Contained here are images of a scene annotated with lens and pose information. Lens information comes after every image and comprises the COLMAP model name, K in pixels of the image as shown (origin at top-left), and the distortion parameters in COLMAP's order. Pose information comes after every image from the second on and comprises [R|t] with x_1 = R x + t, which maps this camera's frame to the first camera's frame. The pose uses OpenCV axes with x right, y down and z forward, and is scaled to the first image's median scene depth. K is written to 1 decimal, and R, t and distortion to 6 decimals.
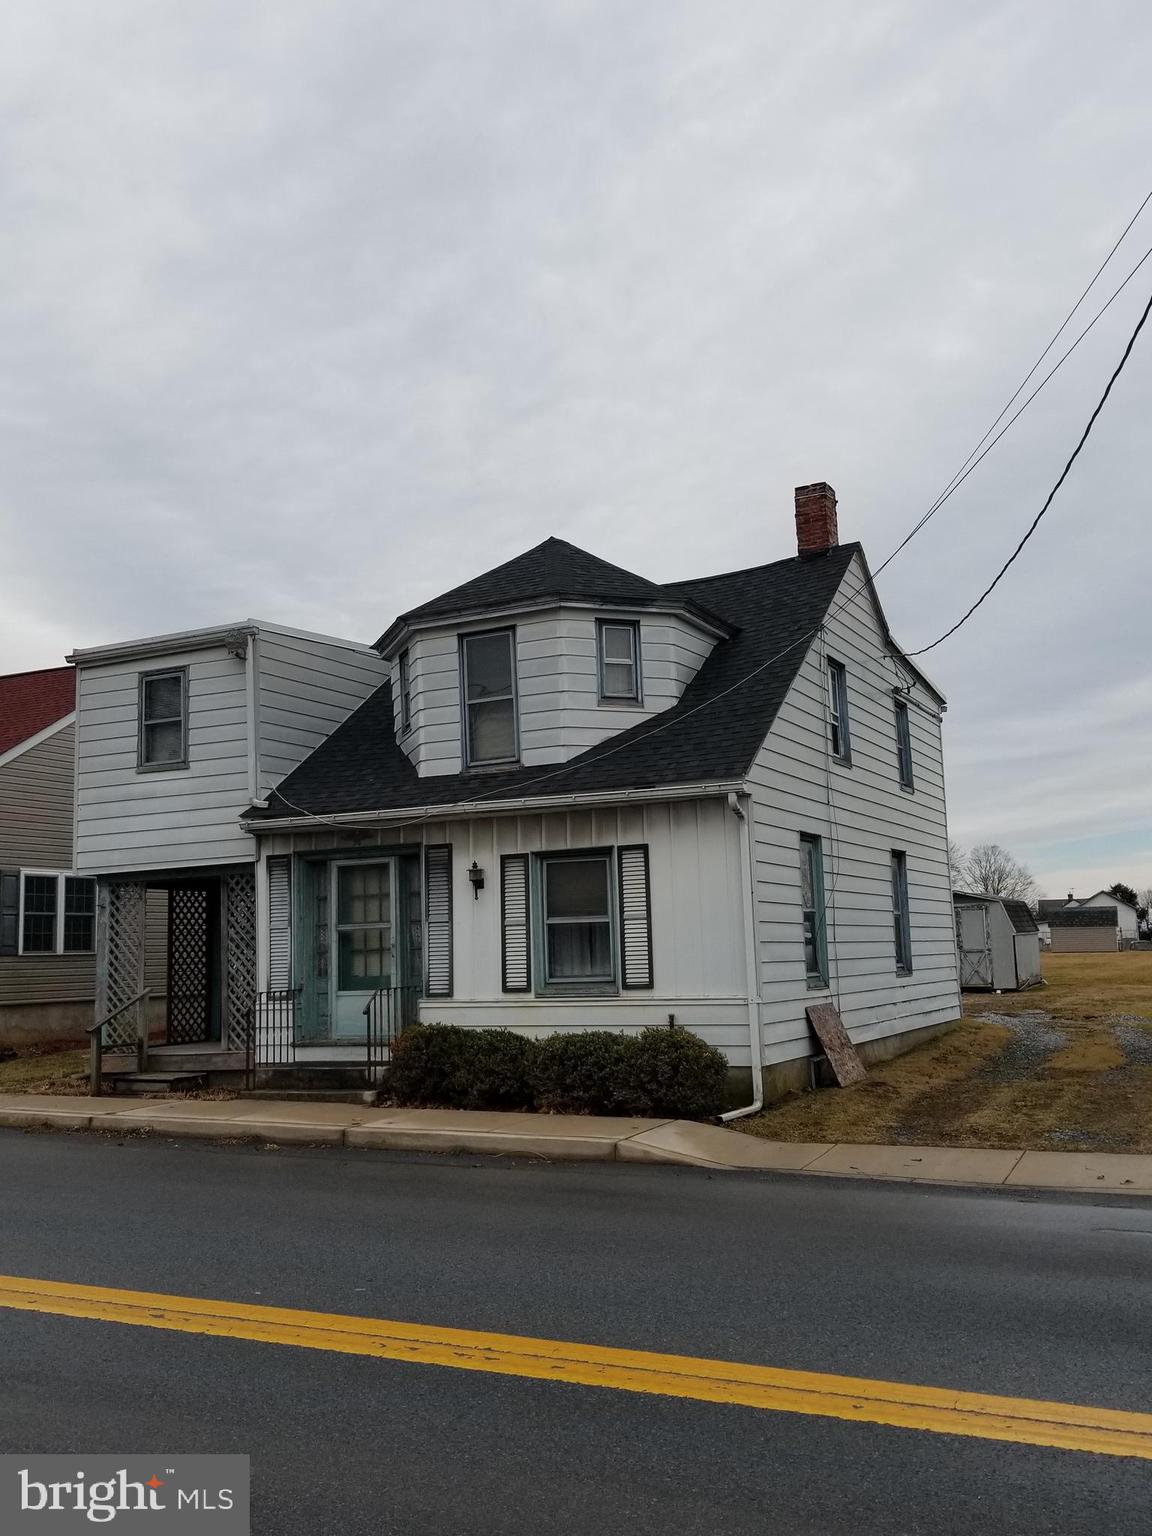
lens RADIAL K [[1441.6, 0, 579.3], [0, 1441.6, 754.9], [0, 0, 1]] dist [0.010145, 0.000000]
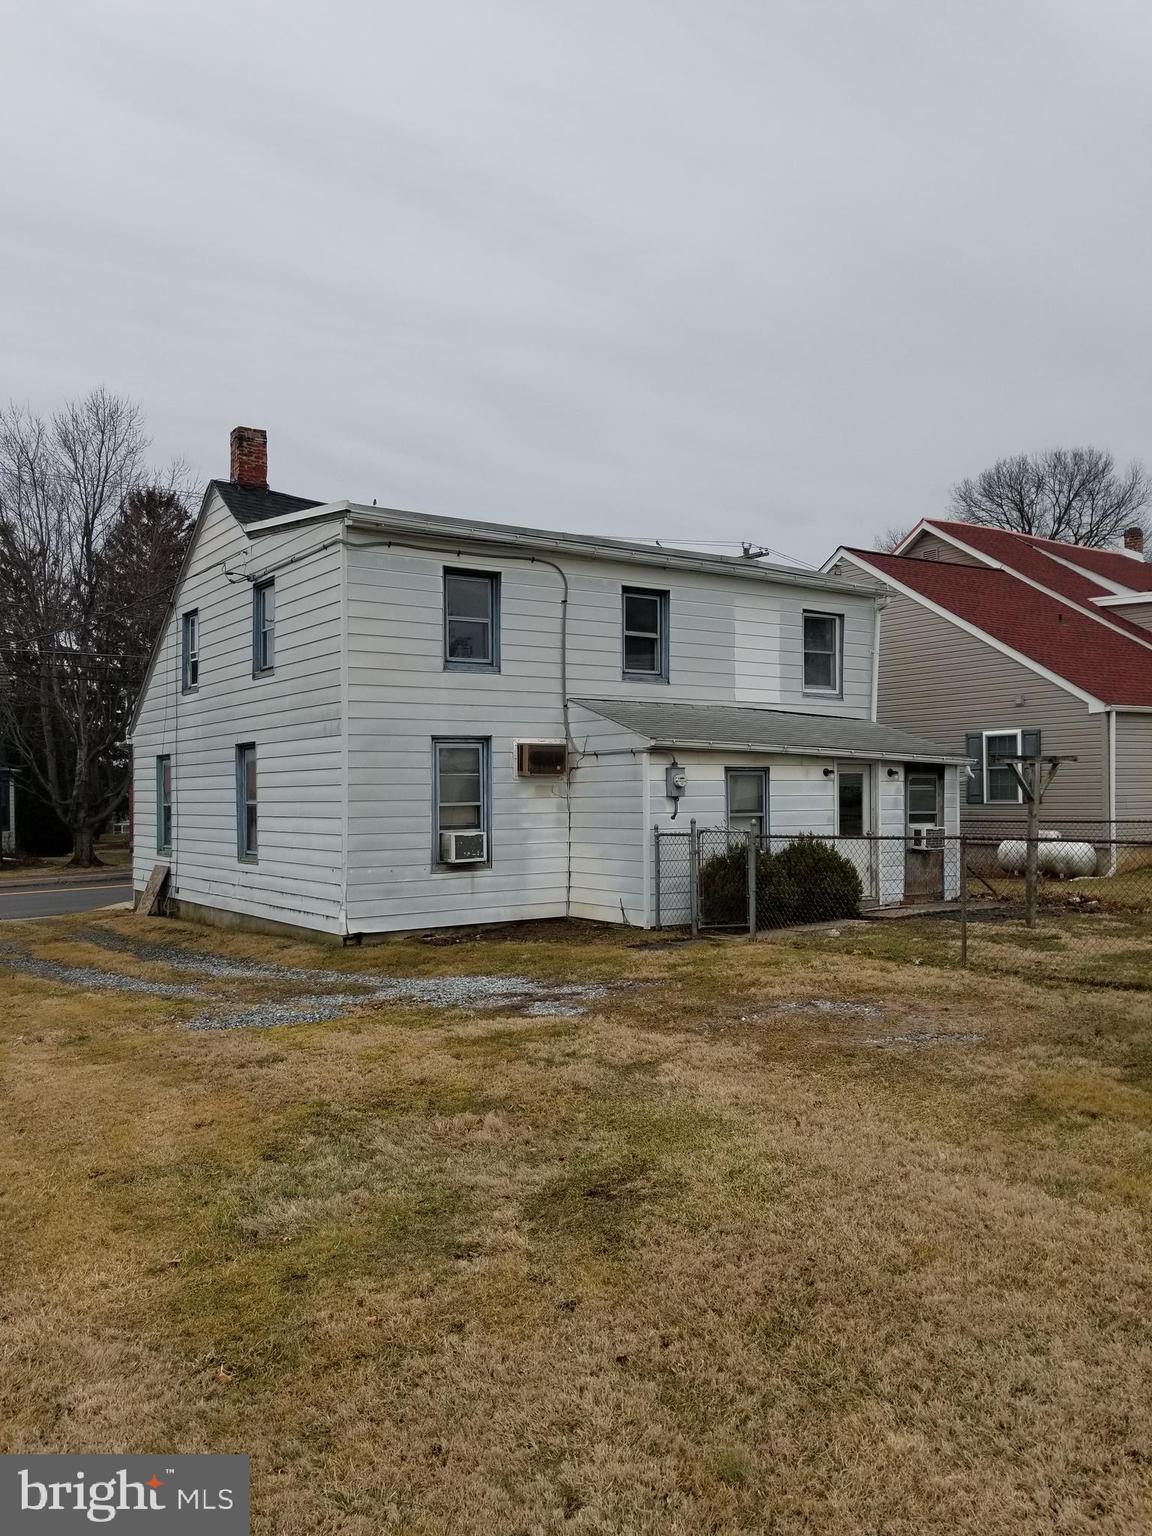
lens RADIAL K [[1192.8, 0, 577.1], [0, 1192.8, 771.4], [0, 0, 1]] dist [0.033687, -0.030865]
pose [[-0.479453, 0.012391, -0.877480, 0.855051], [0.140615, 0.988066, -0.062879, 0.172736], [0.866229, -0.153534, -0.475473, 1.599850]]
